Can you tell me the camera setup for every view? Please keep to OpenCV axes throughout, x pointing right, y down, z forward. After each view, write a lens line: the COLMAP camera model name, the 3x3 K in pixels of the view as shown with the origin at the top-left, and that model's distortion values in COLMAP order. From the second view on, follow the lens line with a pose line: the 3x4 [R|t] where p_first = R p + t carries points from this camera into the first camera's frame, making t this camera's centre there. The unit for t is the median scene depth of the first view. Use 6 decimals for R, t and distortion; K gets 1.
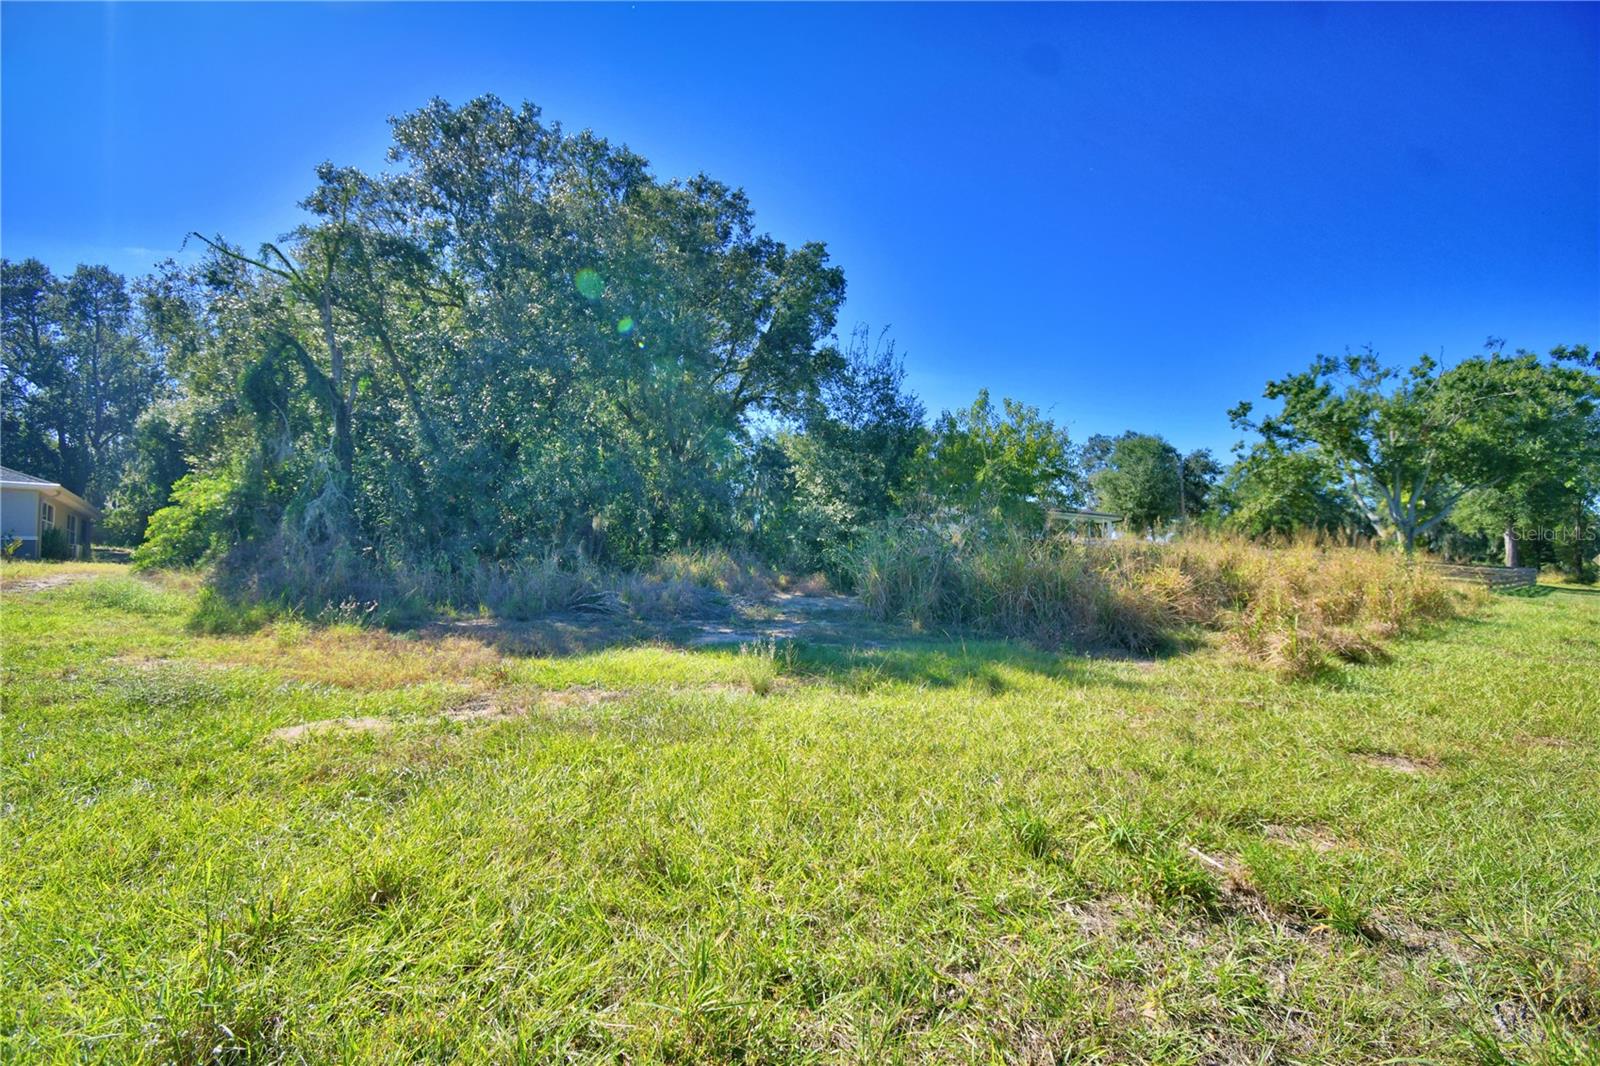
lens RADIAL K [[701.9, 0, 800.0], [0, 701.9, 533.0], [0, 0, 1]] dist [0.019317, -0.023555]
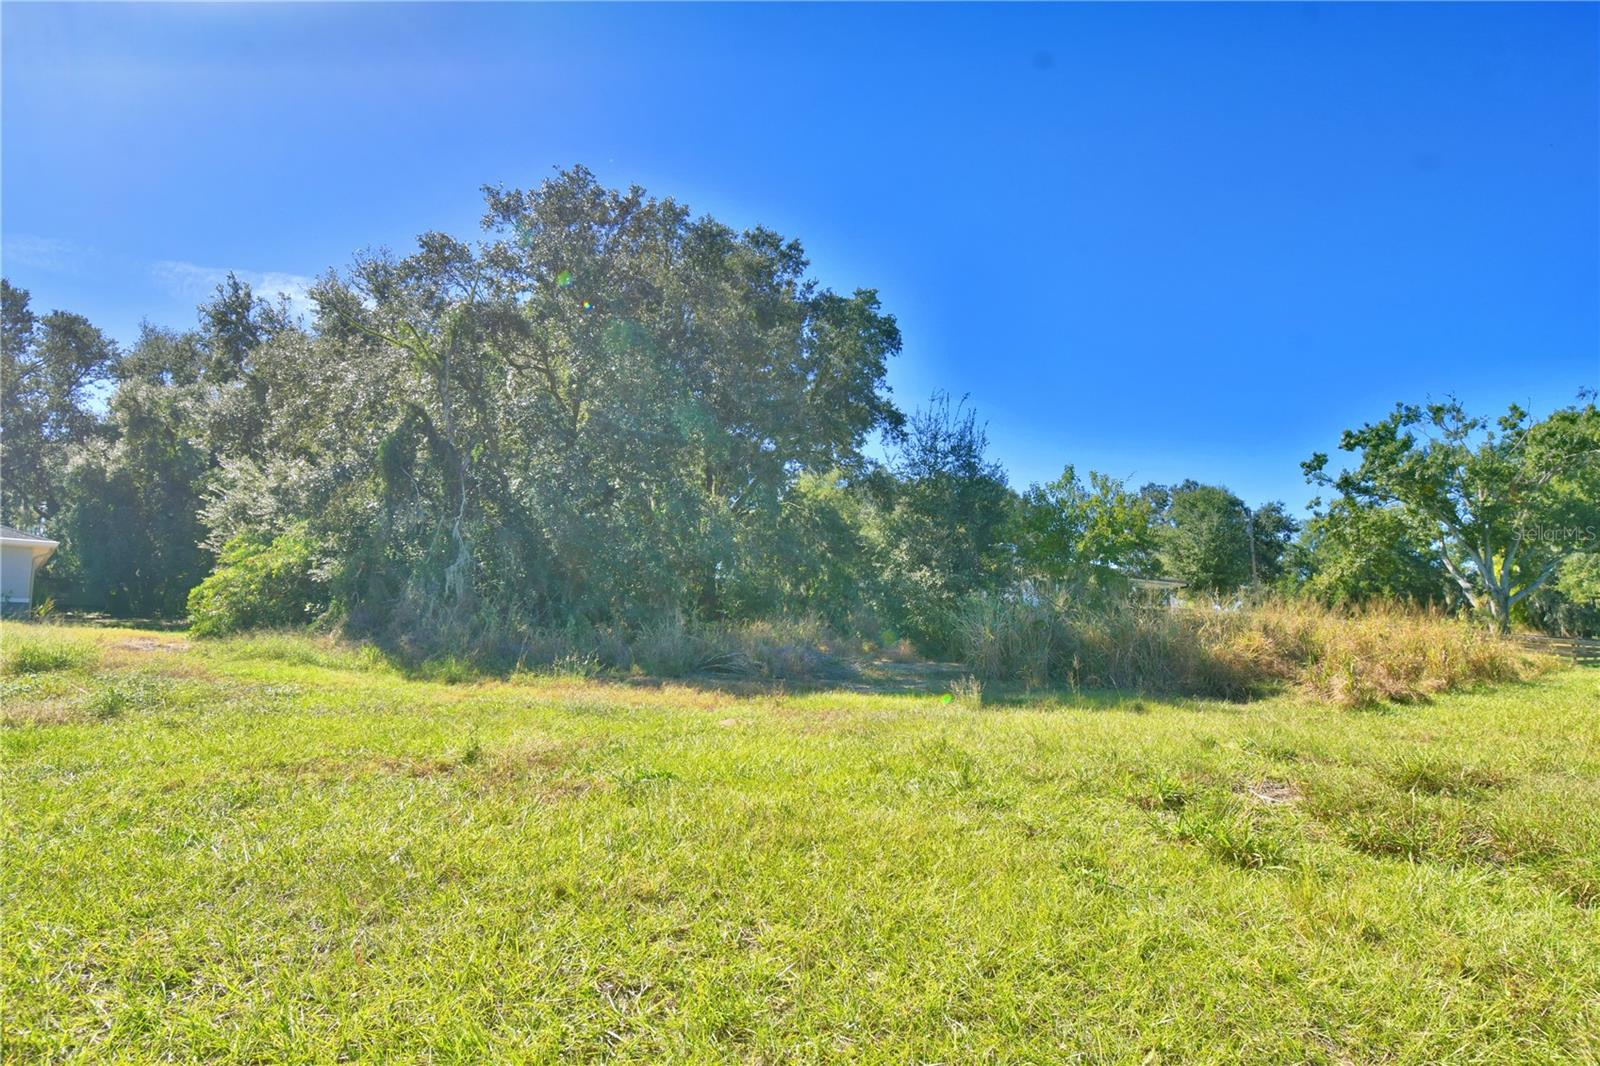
lens RADIAL K [[918.9, 0, 800.0], [0, 918.9, 533.0], [0, 0, 1]] dist [0.013117, -0.020508]
pose [[0.999087, 0.007978, 0.041967, -0.079912], [-0.004931, 0.997378, -0.072203, 0.000654], [-0.042433, 0.071930, 0.996507, -0.137014]]
